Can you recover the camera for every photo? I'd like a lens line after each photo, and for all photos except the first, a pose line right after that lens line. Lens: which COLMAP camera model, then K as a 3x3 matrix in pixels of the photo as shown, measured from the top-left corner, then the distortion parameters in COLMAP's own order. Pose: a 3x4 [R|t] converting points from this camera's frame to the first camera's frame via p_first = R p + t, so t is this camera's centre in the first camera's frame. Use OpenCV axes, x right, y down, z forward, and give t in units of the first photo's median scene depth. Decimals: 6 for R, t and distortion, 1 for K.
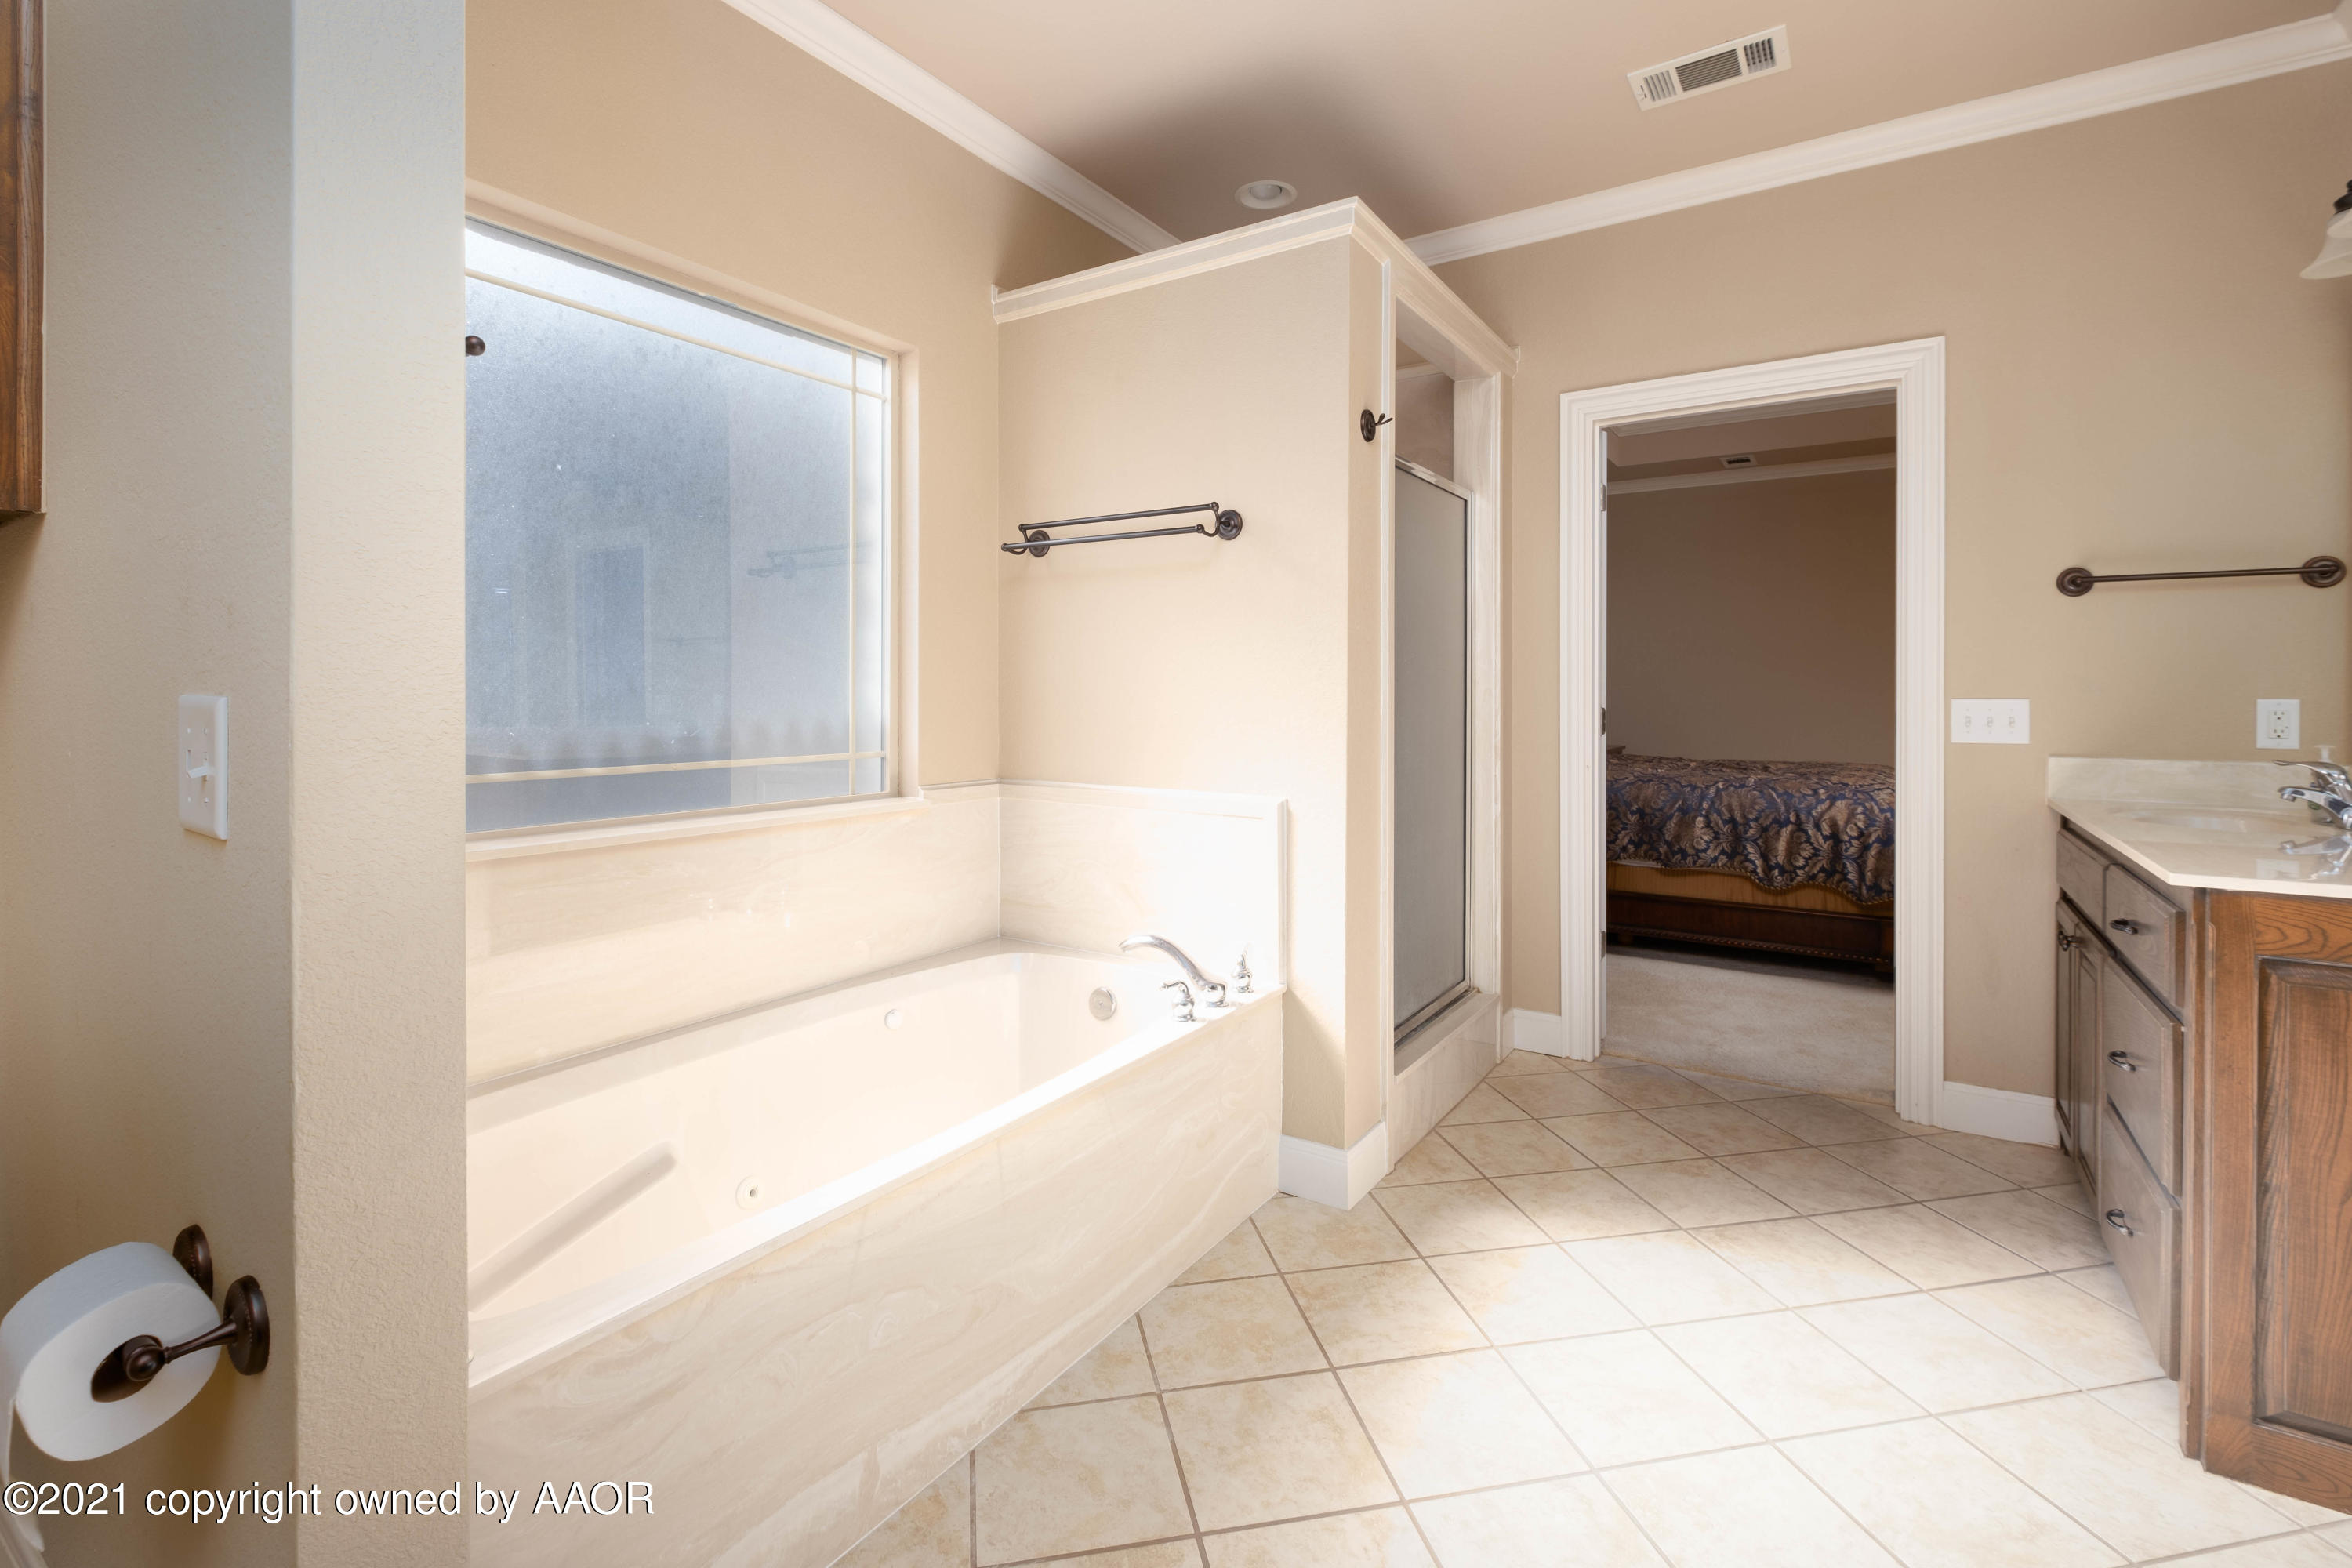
lens RADIAL K [[1064.1, 0, 1180.0], [0, 1064.1, 651.6], [0, 0, 1]] dist [0.001221, -0.000277]
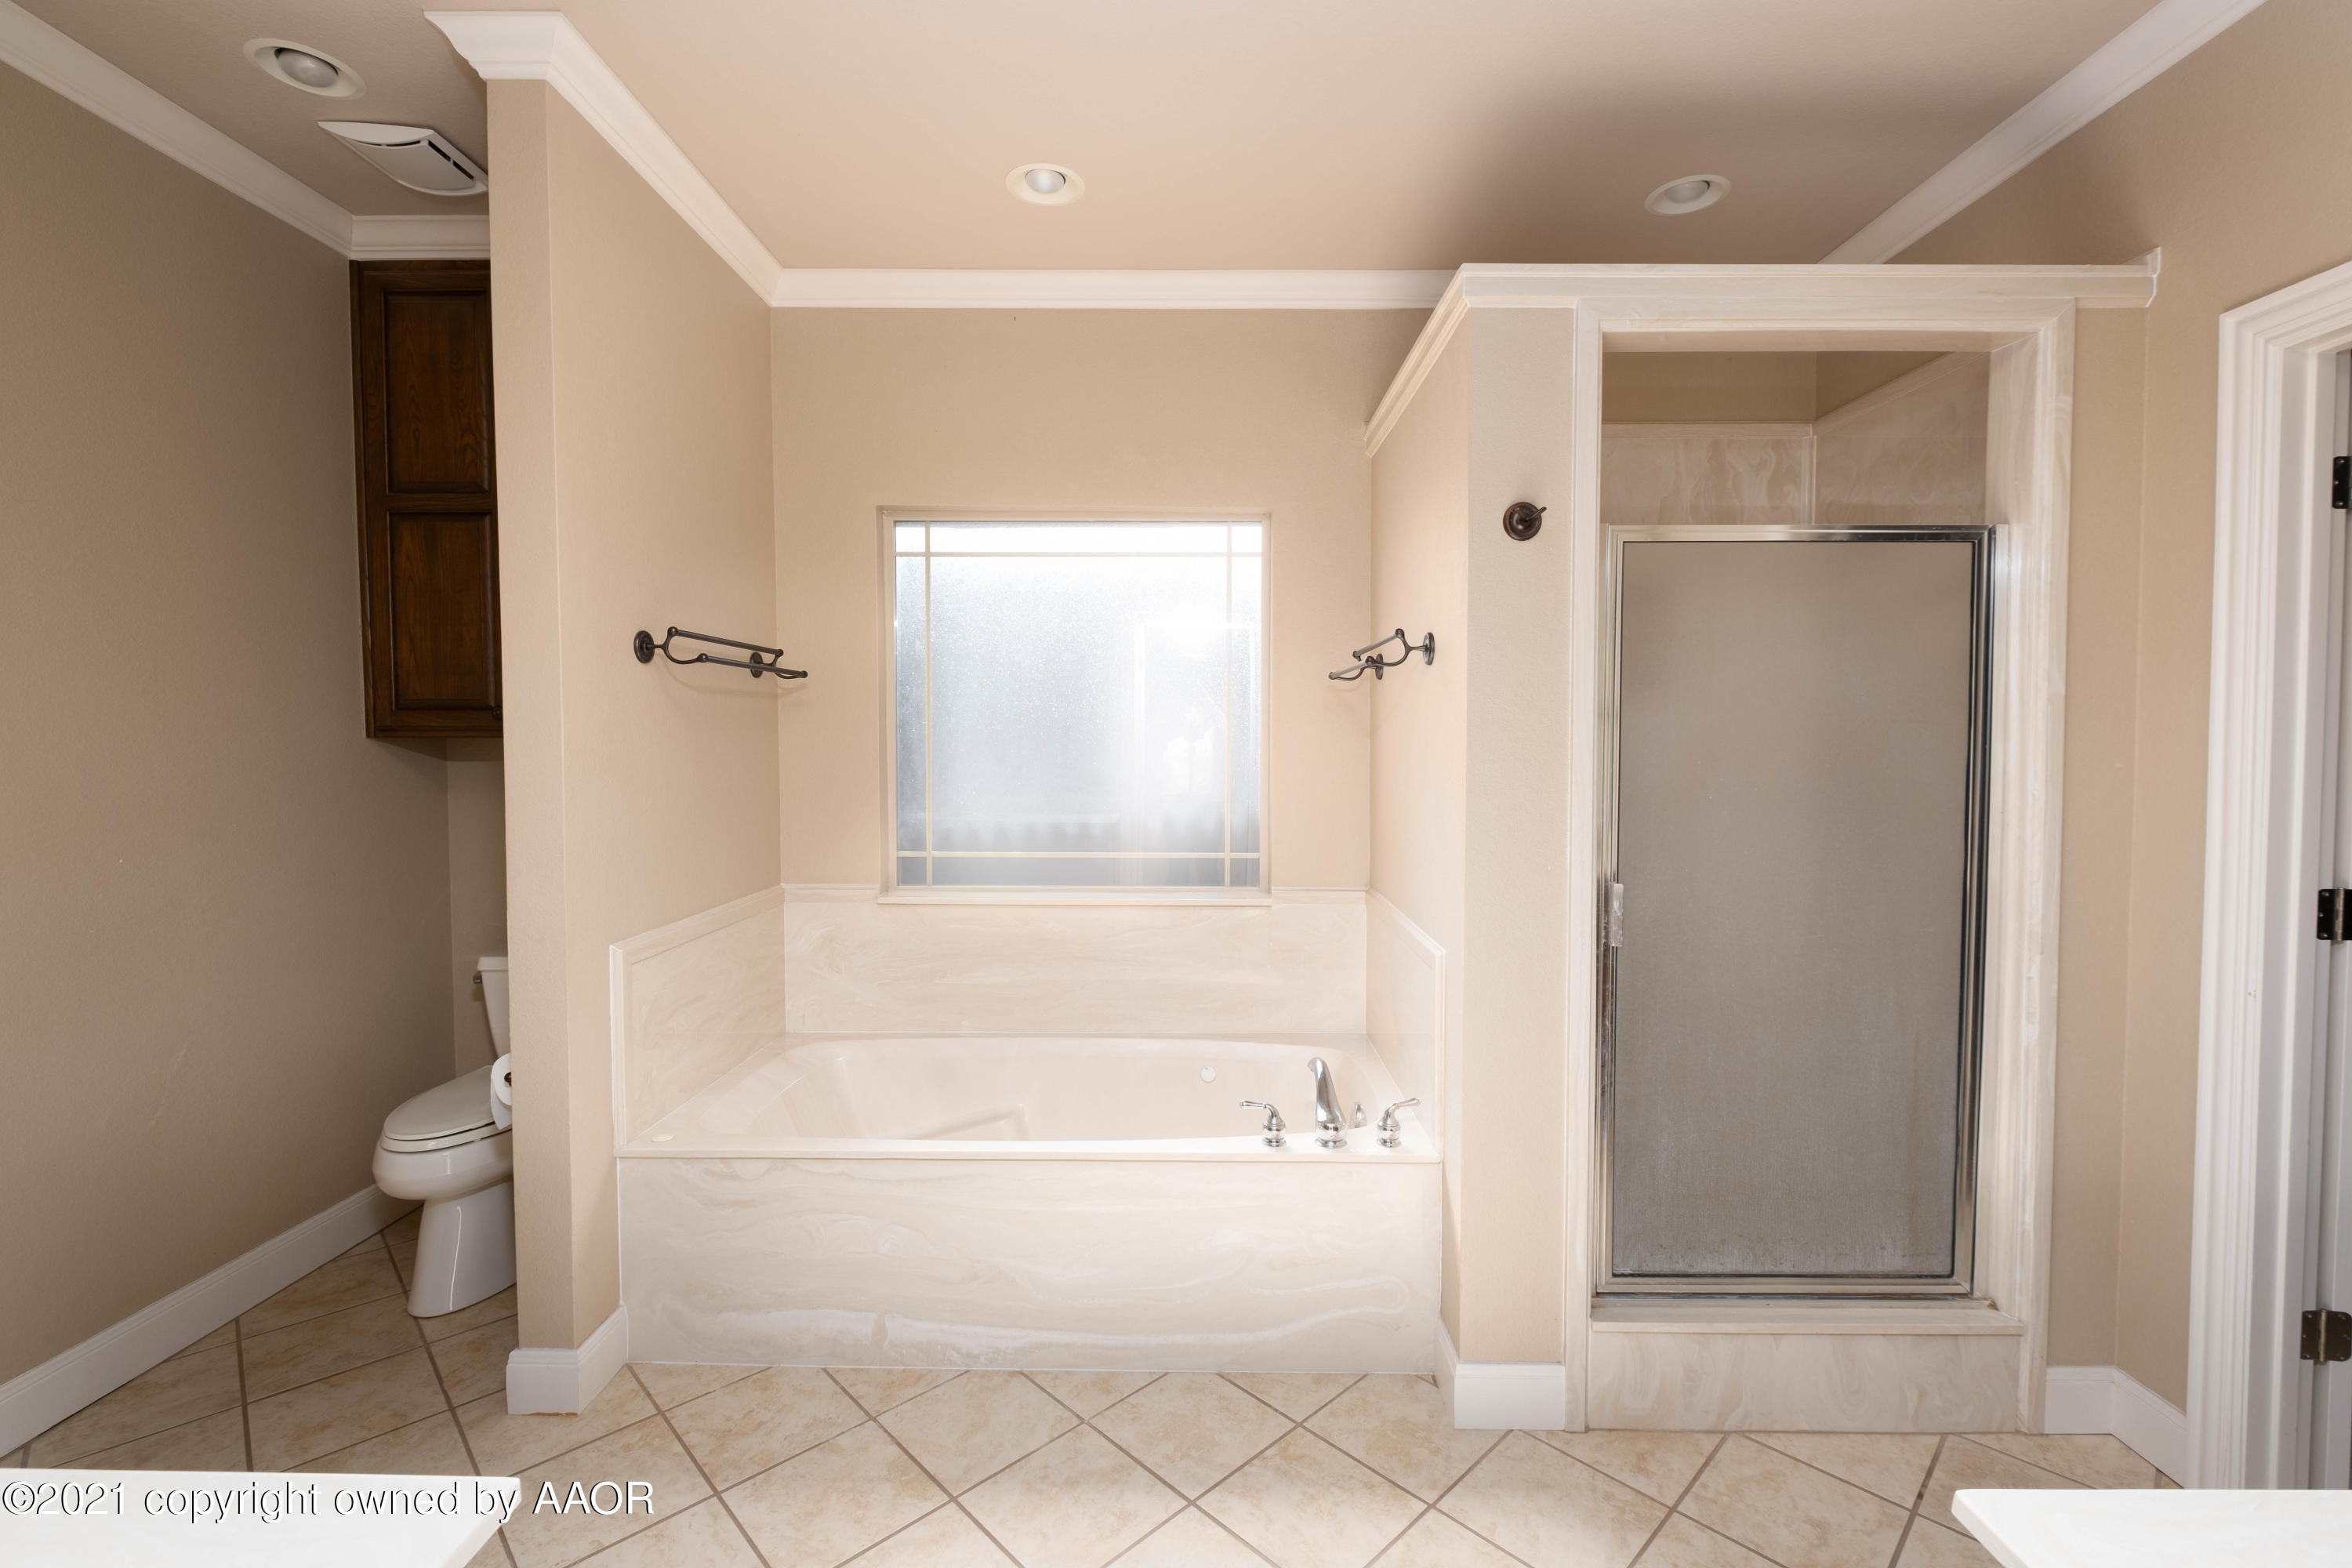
lens RADIAL K [[1034.6, 0, 1180.2], [0, 1034.6, 734.2], [0, 0, 1]] dist [0.004724, -0.006148]
pose [[0.532885, -0.001820, -0.846186, 0.945526], [0.029393, 0.999434, 0.016361, -0.088949], [0.845677, -0.033590, 0.532636, 0.452970]]
